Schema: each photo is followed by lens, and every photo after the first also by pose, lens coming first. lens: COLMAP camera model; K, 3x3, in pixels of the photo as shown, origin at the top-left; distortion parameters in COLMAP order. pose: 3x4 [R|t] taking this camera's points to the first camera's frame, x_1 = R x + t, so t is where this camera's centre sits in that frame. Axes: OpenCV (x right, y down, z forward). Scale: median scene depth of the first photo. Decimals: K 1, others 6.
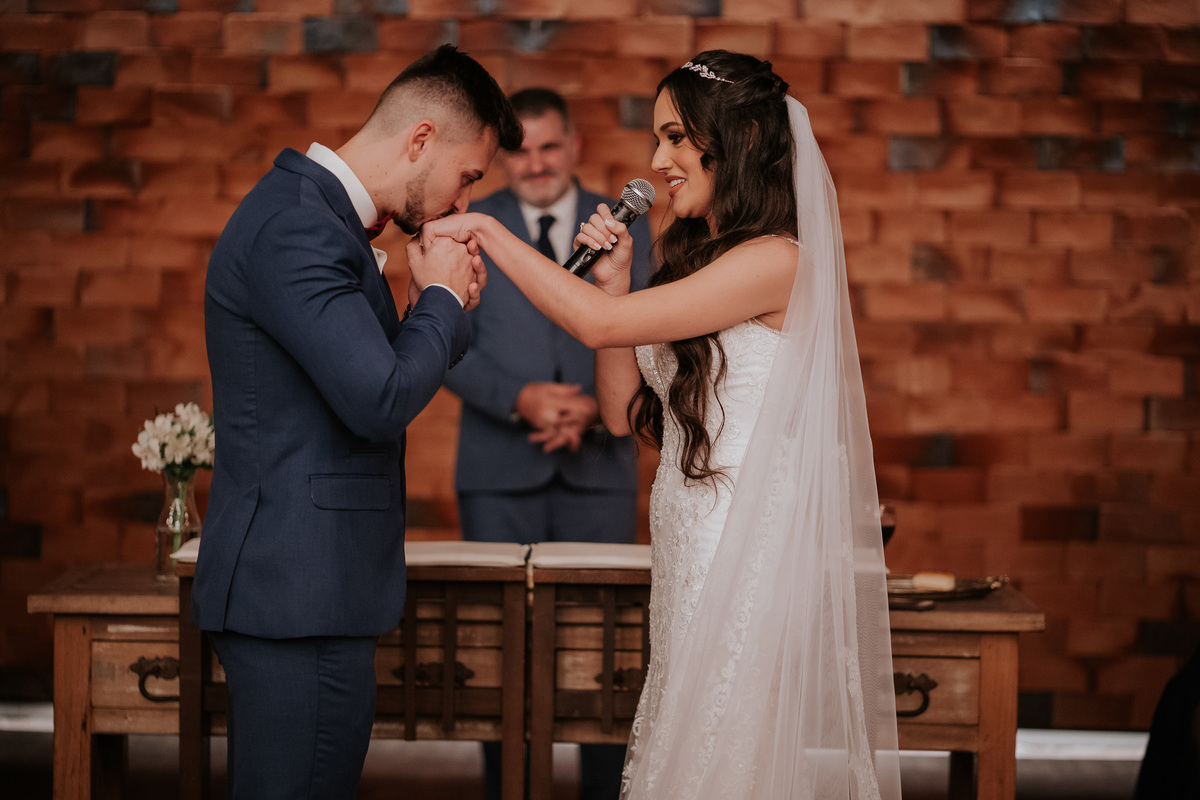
lens RADIAL K [[2860.0, 0, 601.0], [0, 2860.0, 373.1], [0, 0, 1]] dist [-0.001997, 0.000000]
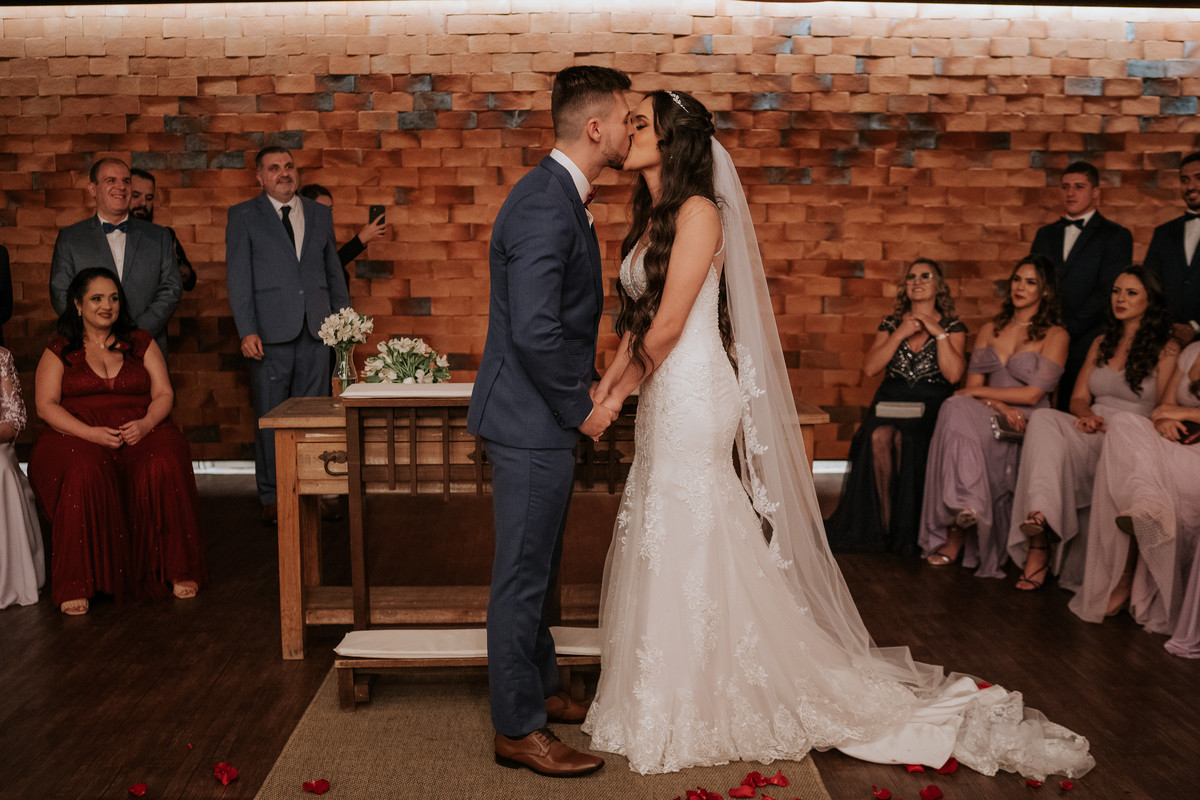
lens RADIAL K [[1176.7, 0, 592.0], [0, 1176.7, 387.1], [0, 0, 1]] dist [-0.061383, 0.000000]
pose [[0.997710, -0.024746, 0.062946, -0.027433], [0.019742, 0.996686, 0.078915, 0.003692], [-0.064690, -0.077492, 0.994892, 0.182640]]
